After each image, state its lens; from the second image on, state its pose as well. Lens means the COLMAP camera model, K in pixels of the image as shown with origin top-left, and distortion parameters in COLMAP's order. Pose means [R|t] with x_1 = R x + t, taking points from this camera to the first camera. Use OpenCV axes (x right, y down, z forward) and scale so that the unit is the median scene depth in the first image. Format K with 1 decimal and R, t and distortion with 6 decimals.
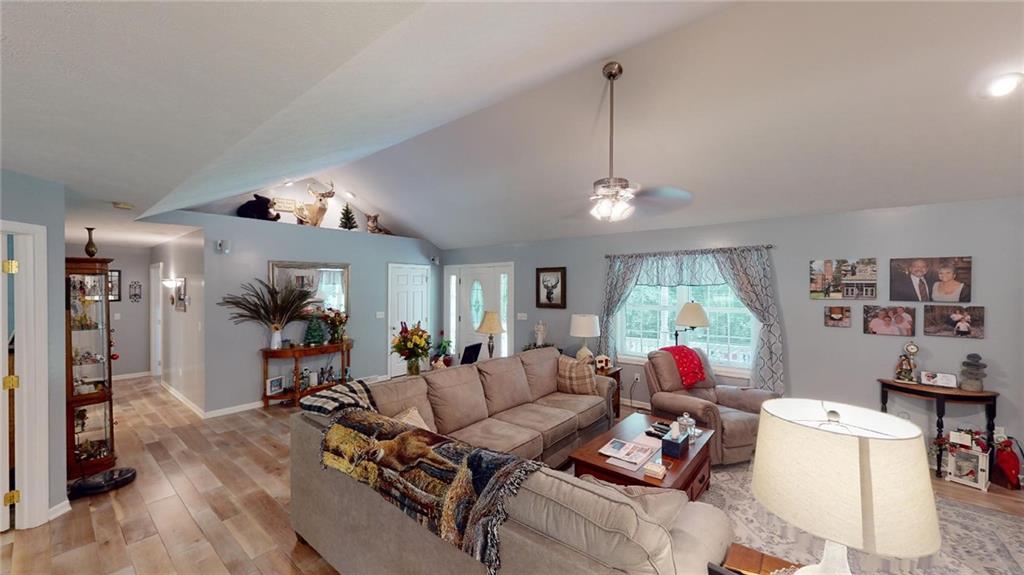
lens RADIAL K [[379.0, 0, 515.9], [0, 379.0, 288.8], [0, 0, 1]] dist [0.000908, 0.000031]
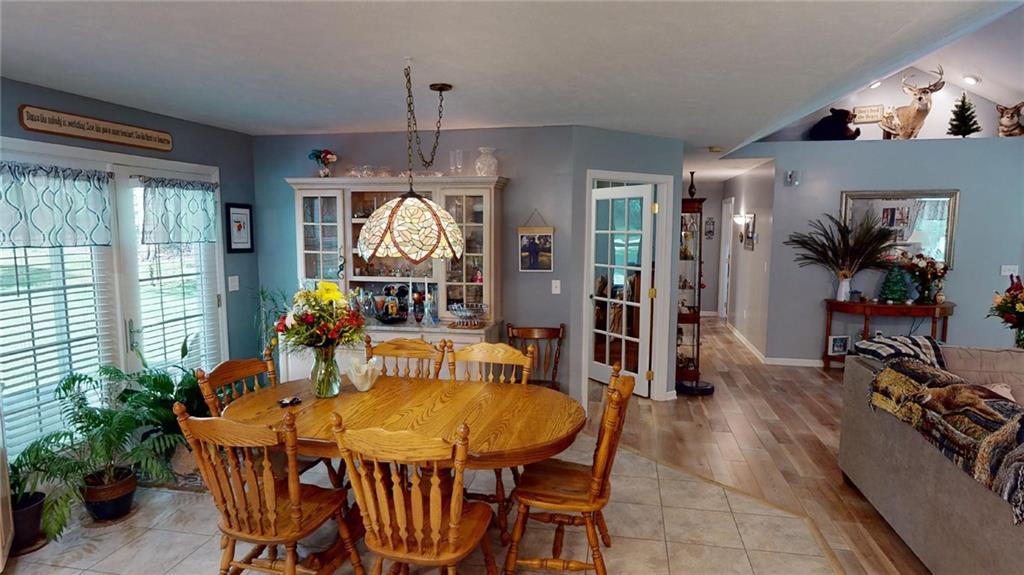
lens RADIAL K [[593.6, 0, 512.0], [0, 593.6, 287.5], [0, 0, 1]] dist [0.004530, 0.000852]
pose [[0.464147, 0.098968, -0.880212, 0.238360], [-0.009528, 0.994239, 0.106765, 0.001441], [0.885707, -0.041168, 0.462416, -0.326671]]
